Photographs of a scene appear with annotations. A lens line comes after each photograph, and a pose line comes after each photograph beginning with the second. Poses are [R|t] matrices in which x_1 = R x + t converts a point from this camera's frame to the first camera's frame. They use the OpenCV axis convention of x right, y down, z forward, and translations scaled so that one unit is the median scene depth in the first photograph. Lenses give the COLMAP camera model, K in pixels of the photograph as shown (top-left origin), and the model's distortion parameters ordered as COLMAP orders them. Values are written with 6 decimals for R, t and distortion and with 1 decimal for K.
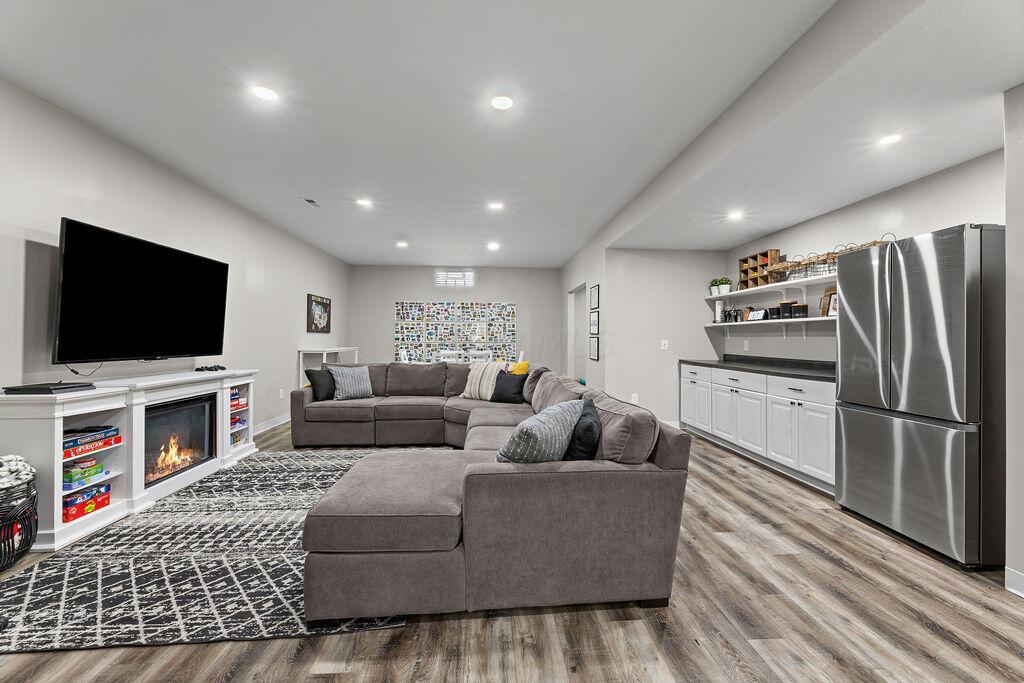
lens RADIAL K [[416.6, 0, 518.5], [0, 416.6, 335.4], [0, 0, 1]] dist [-0.001271, -0.000394]
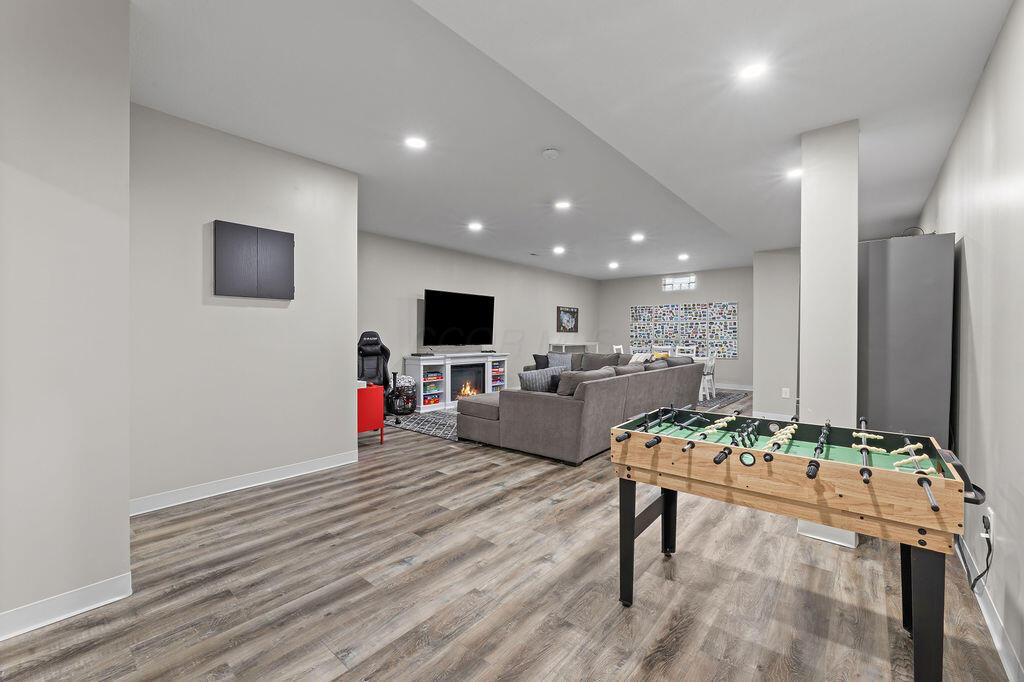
lens RADIAL K [[416.6, 0, 512.5], [0, 416.6, 340.3], [0, 0, 1]] dist [-0.001271, -0.000394]
pose [[0.710458, 0.004807, -0.703723, 0.680854], [0.006609, 0.999887, 0.013502, 0.002082], [0.703709, -0.014244, 0.710346, -0.282183]]
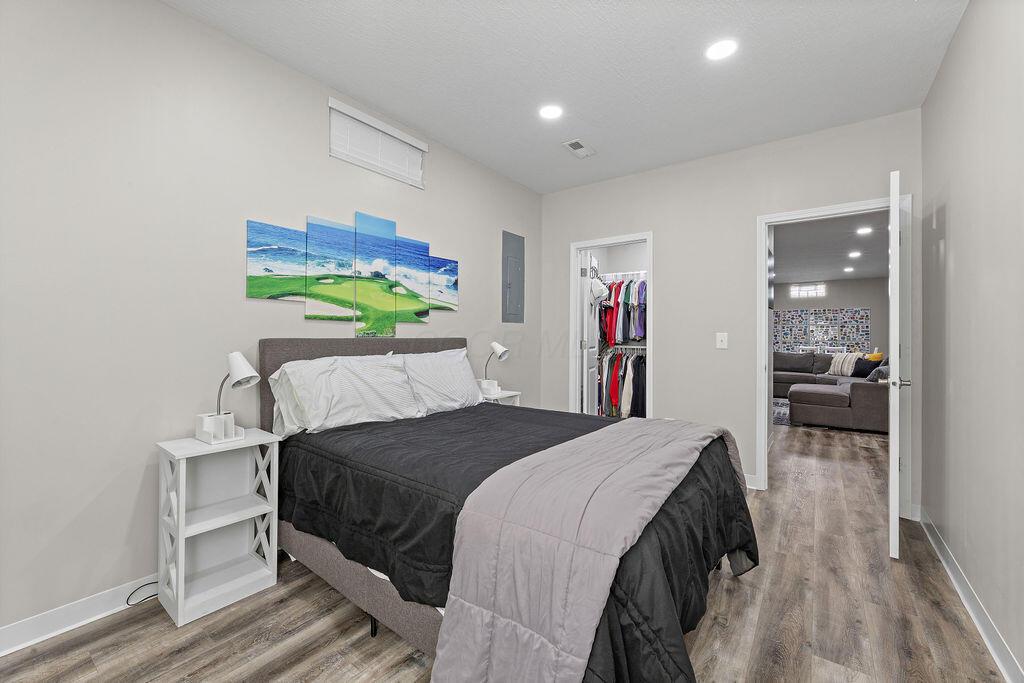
lens RADIAL K [[416.6, 0, 511.0], [0, 416.6, 335.9], [0, 0, 1]] dist [-0.001271, -0.000394]
pose [[0.756194, -0.002220, -0.654344, -0.008081], [0.006002, 0.999976, 0.003544, -0.015869], [0.654320, -0.006608, 0.756189, -1.214194]]
